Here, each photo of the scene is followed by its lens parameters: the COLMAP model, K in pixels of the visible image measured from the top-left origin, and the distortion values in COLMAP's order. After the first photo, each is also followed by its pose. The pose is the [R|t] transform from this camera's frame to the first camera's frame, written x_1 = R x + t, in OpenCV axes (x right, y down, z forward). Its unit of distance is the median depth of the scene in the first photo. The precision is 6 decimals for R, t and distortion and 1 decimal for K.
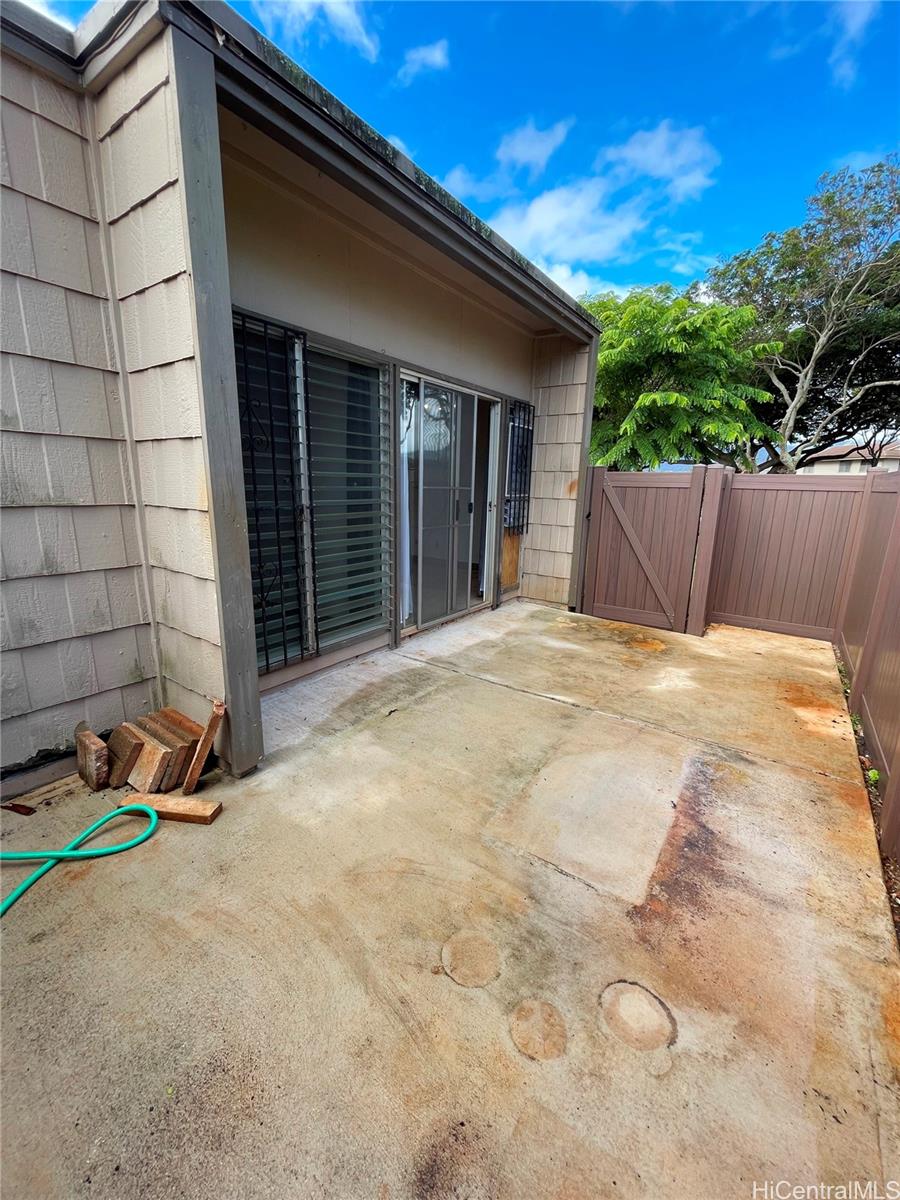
lens RADIAL K [[480.9, 0, 454.2], [0, 480.9, 598.3], [0, 0, 1]] dist [0.000138, -0.000298]
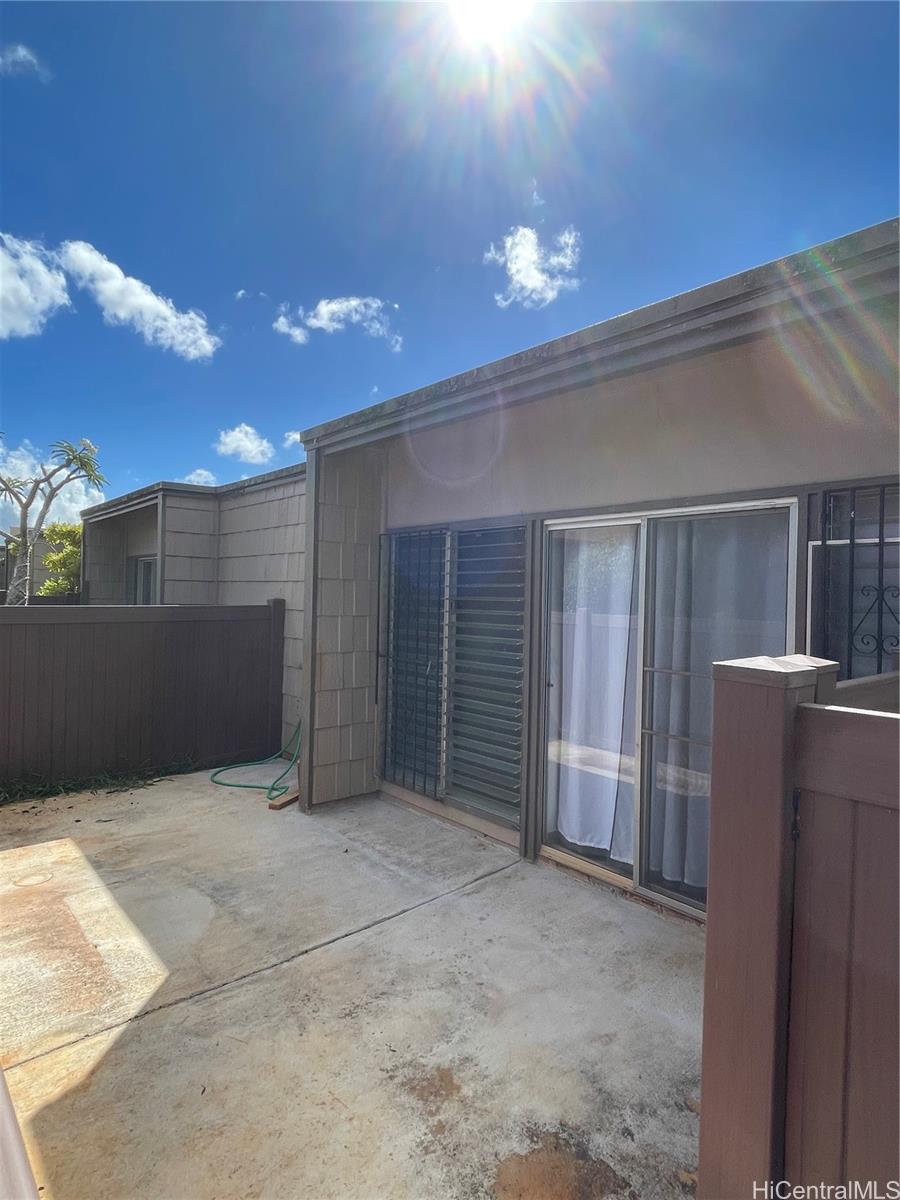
lens RADIAL K [[649.0, 0, 457.7], [0, 649.0, 594.1], [0, 0, 1]] dist [-0.000195, 0.000025]
pose [[-0.224752, -0.030694, -0.973933, 1.033010], [-0.255802, 0.966307, 0.028577, -0.344807], [0.940240, 0.255556, -0.225031, 1.138622]]
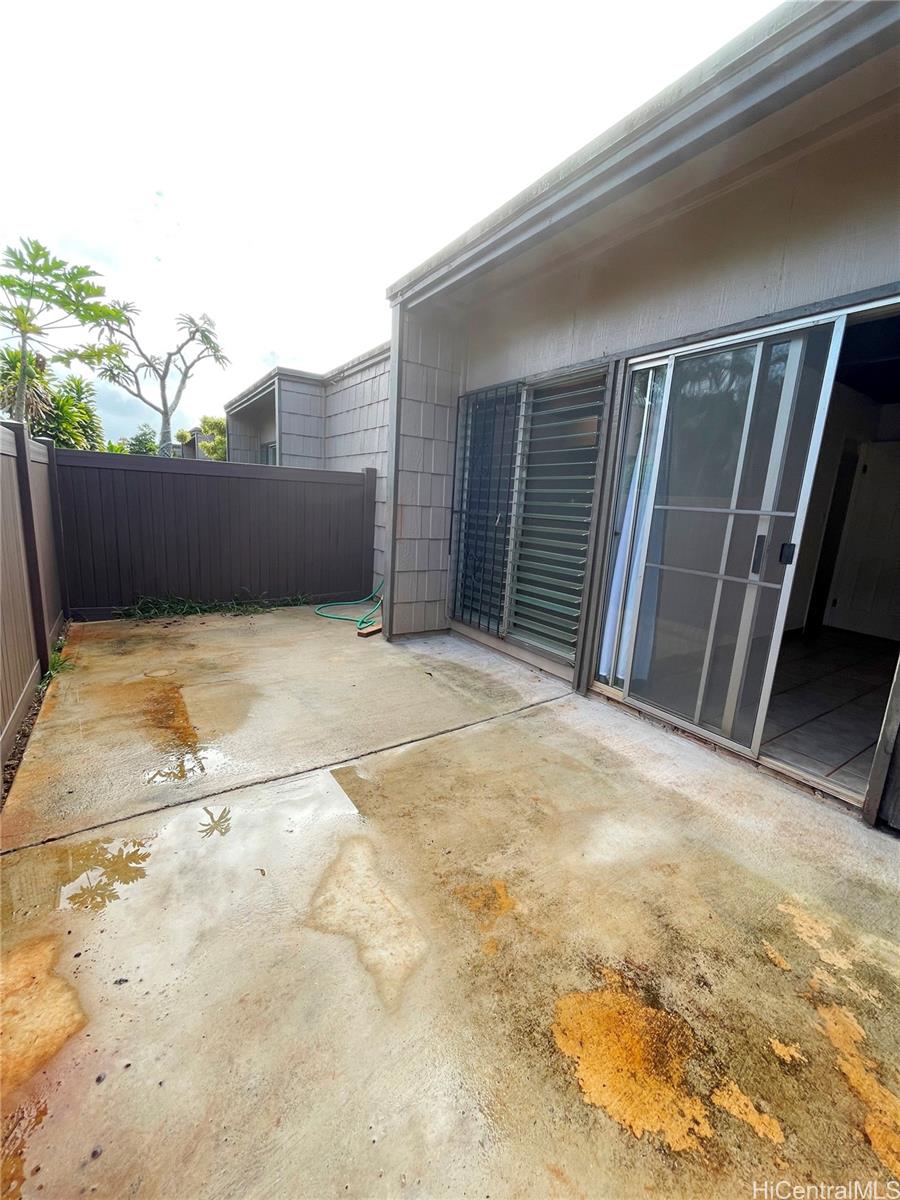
lens RADIAL K [[480.9, 0, 454.2], [0, 480.9, 598.3], [0, 0, 1]] dist [0.000138, -0.000298]
pose [[-0.347023, 0.139424, -0.927435, 0.796139], [-0.286325, 0.925926, 0.246333, -0.219323], [0.893081, 0.351031, -0.281397, 1.097128]]
